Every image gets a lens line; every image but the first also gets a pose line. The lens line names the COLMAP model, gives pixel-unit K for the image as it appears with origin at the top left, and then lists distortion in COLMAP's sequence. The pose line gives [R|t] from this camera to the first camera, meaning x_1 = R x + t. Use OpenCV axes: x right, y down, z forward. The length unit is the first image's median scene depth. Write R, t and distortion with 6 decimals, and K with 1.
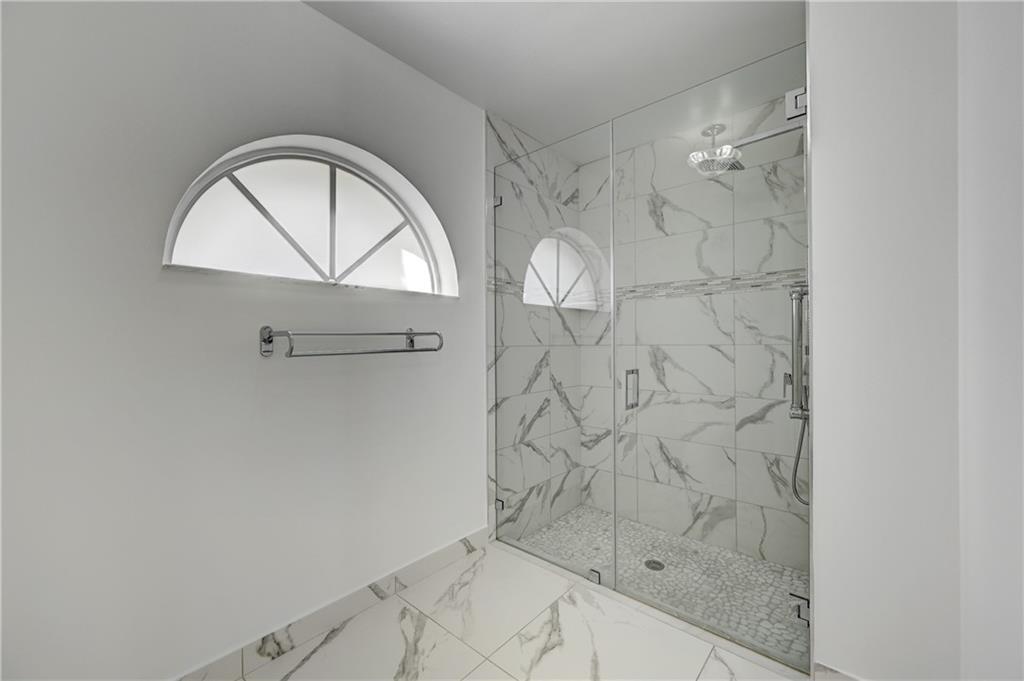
lens RADIAL K [[405.6, 0, 512.6], [0, 405.6, 342.2], [0, 0, 1]] dist [0.002473, 0.000020]
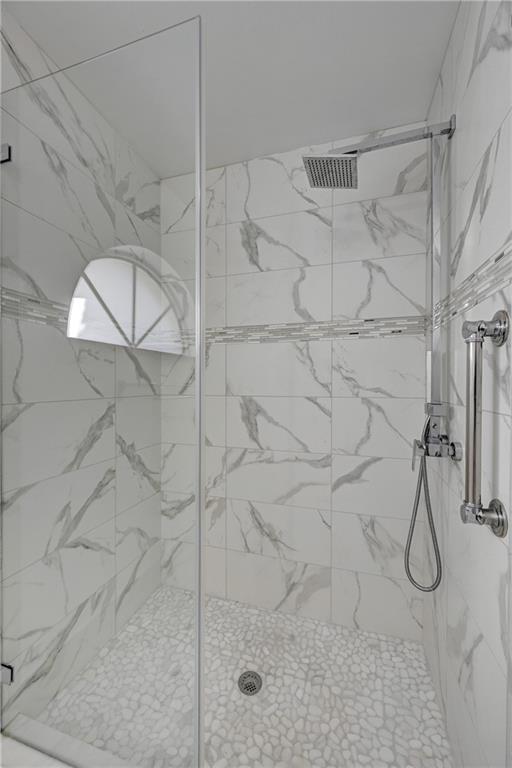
lens RADIAL K [[304.5, 0, 256.6], [0, 304.5, 384.0], [0, 0, 1]] dist [0.004252, -0.000072]
pose [[0.910849, 0.006191, 0.412692, 0.103529], [-0.007897, 0.999966, 0.002430, -0.021693], [-0.412663, -0.005472, 0.910867, 0.412803]]
